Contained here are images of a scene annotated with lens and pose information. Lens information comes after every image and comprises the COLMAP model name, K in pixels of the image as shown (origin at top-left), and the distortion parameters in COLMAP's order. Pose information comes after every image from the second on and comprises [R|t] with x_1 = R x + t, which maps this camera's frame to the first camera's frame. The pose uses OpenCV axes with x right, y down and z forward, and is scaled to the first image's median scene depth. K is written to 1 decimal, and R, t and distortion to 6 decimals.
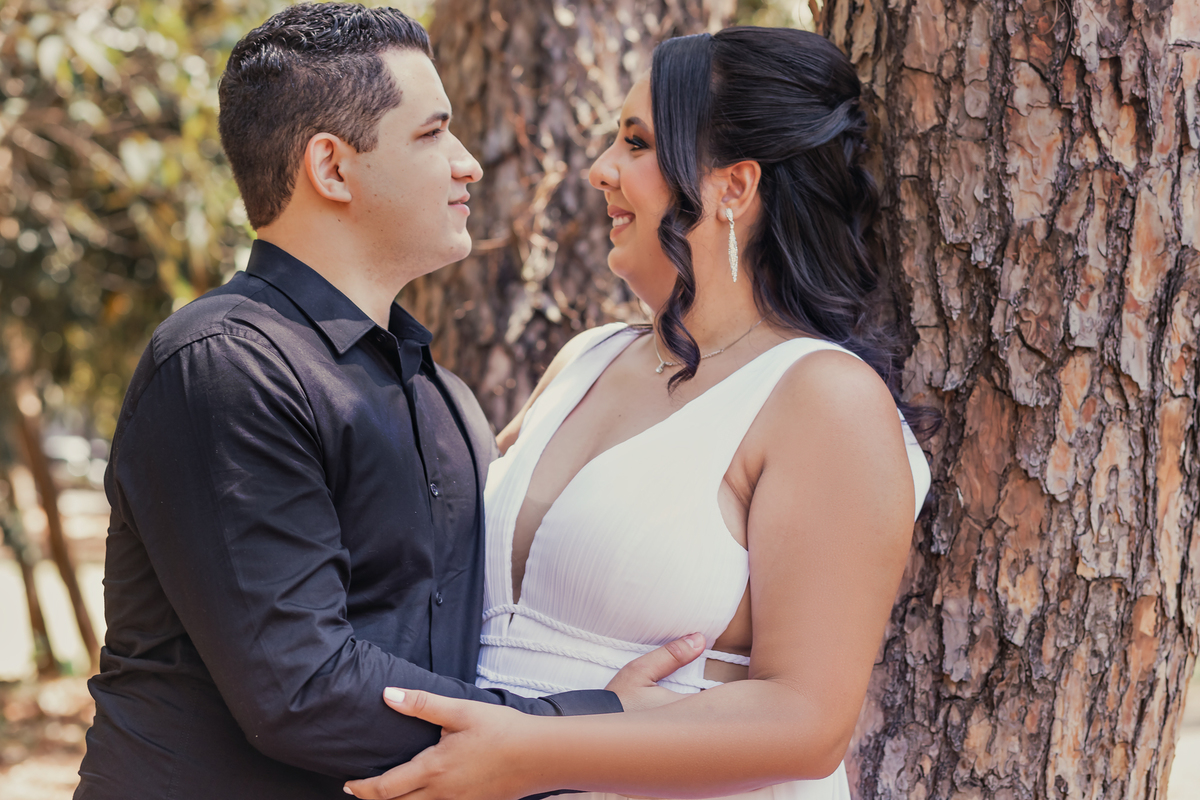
lens RADIAL K [[2864.8, 0, 600.7], [0, 2864.8, 407.6], [0, 0, 1]] dist [0.074651, 0.000000]
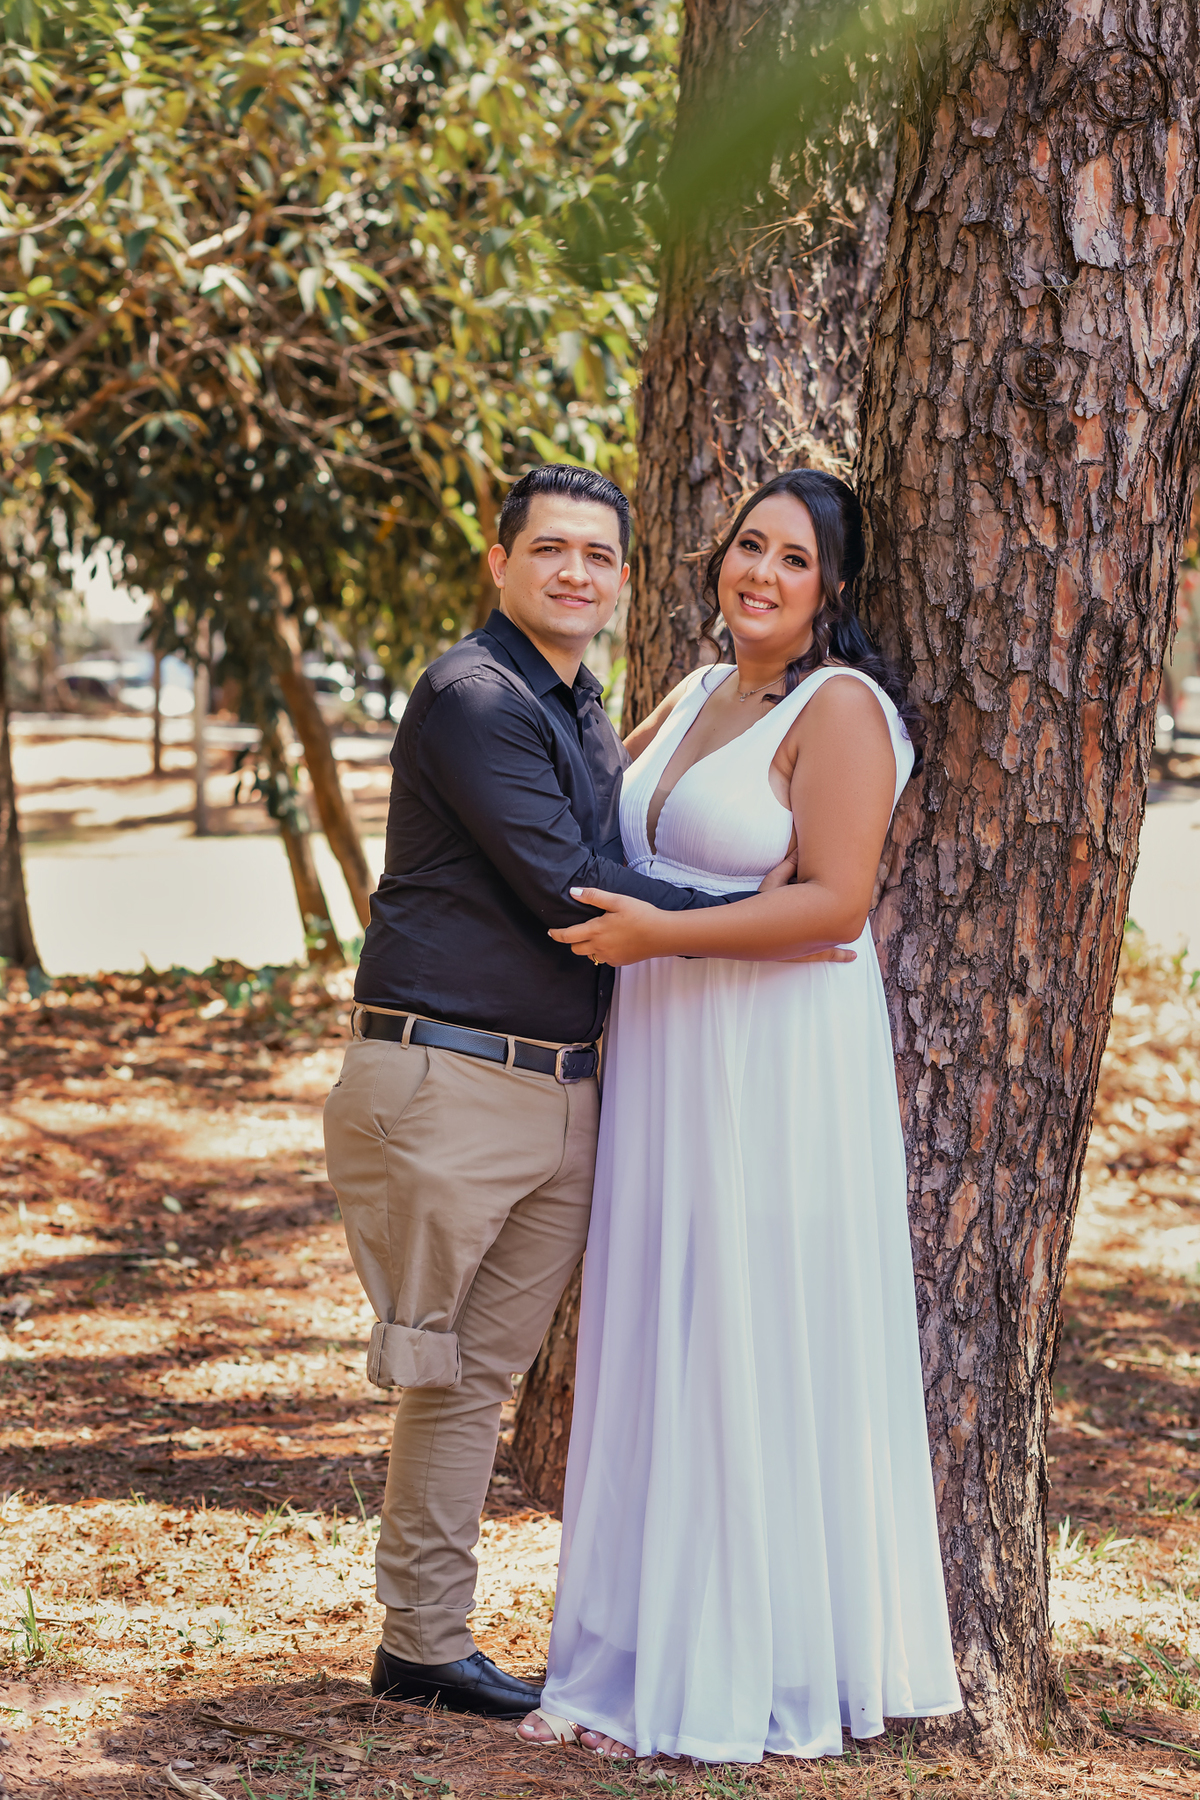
lens RADIAL K [[4110.6, 0, 603.9], [0, 4110.6, 906.4], [0, 0, 1]] dist [0.068517, 0.000000]
pose [[0.992346, -0.032193, -0.119216, 0.201327], [0.041349, 0.996315, 0.075140, -0.068409], [0.116358, -0.079494, 0.990021, -1.157070]]
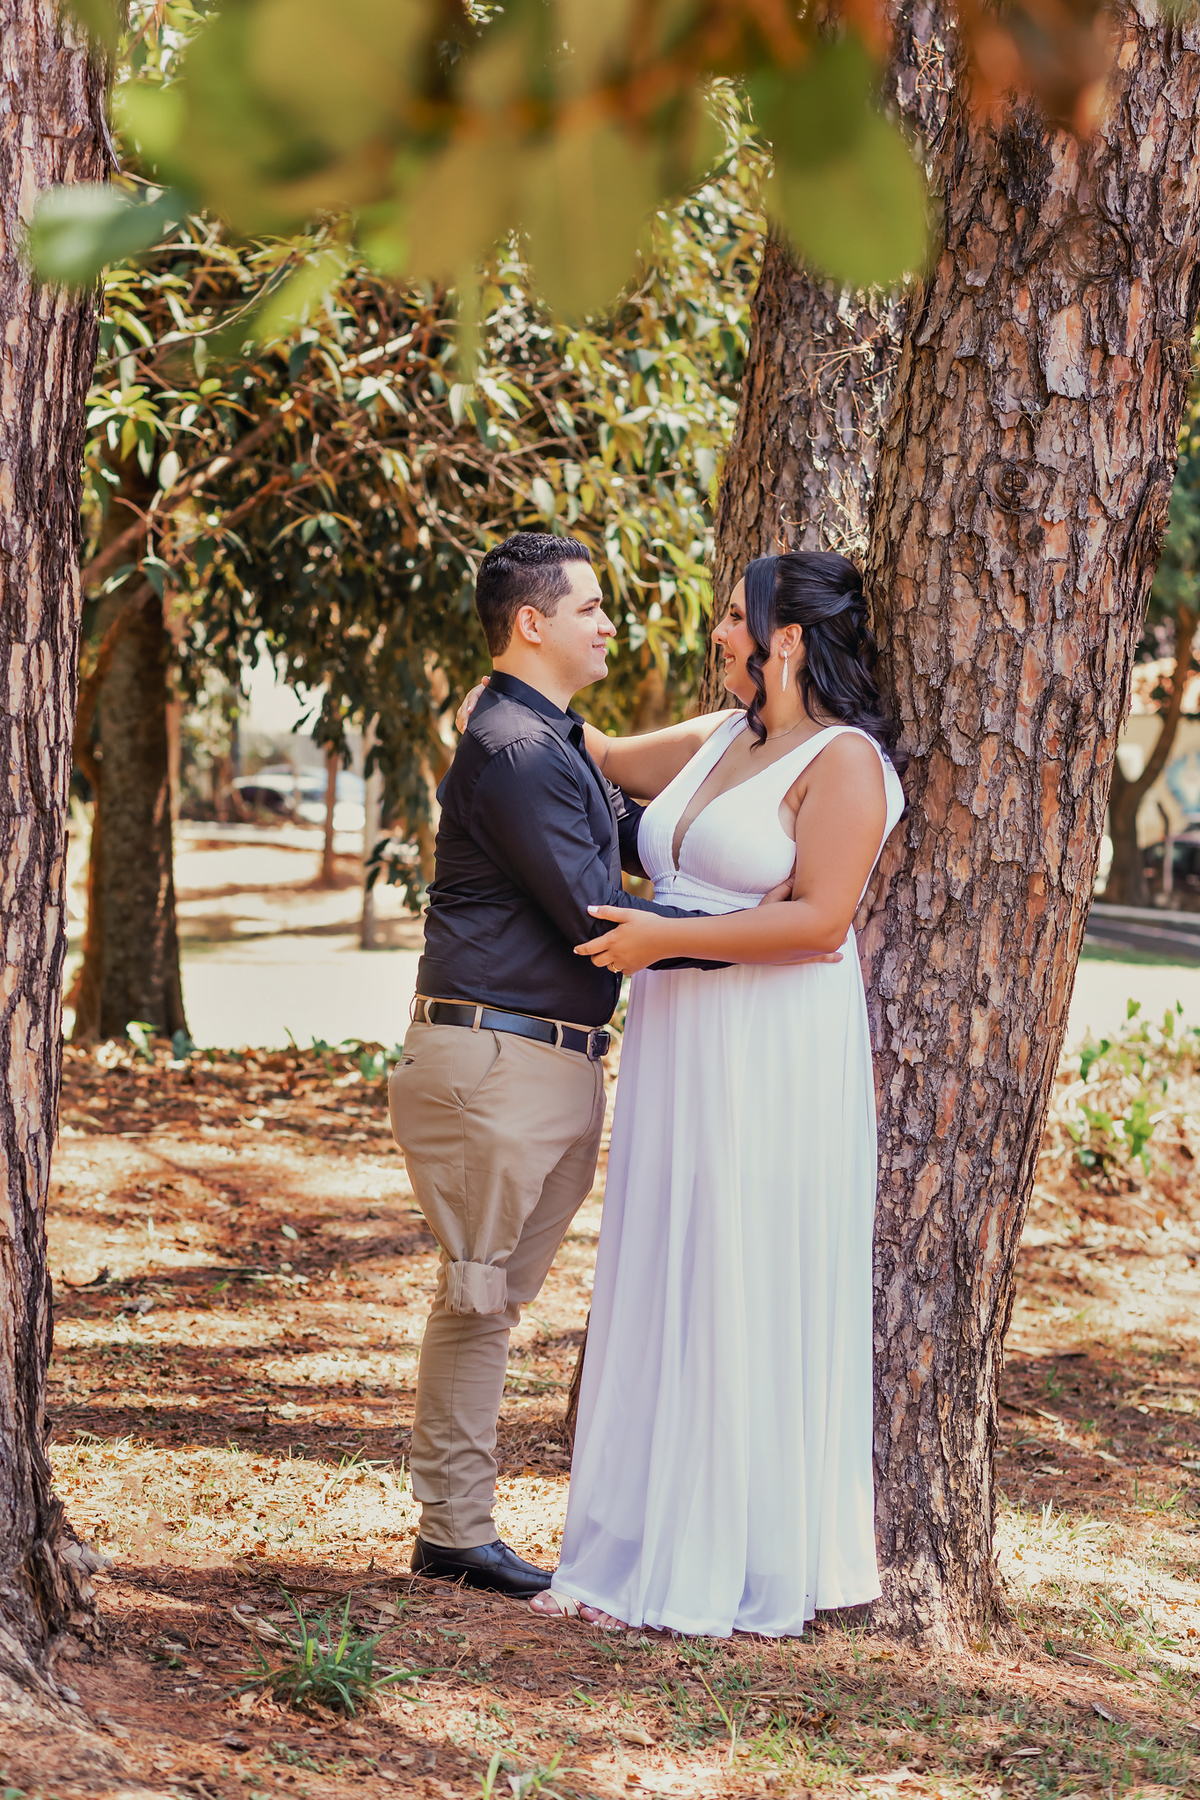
lens RADIAL K [[4297.2, 0, 597.3], [0, 4297.2, 893.9], [0, 0, 1]] dist [0.074651, 0.000000]
pose [[0.986344, 0.003750, -0.164653, 0.363281], [0.002491, 0.999287, 0.037679, -0.021796], [0.164676, -0.037575, 0.985632, -1.667080]]
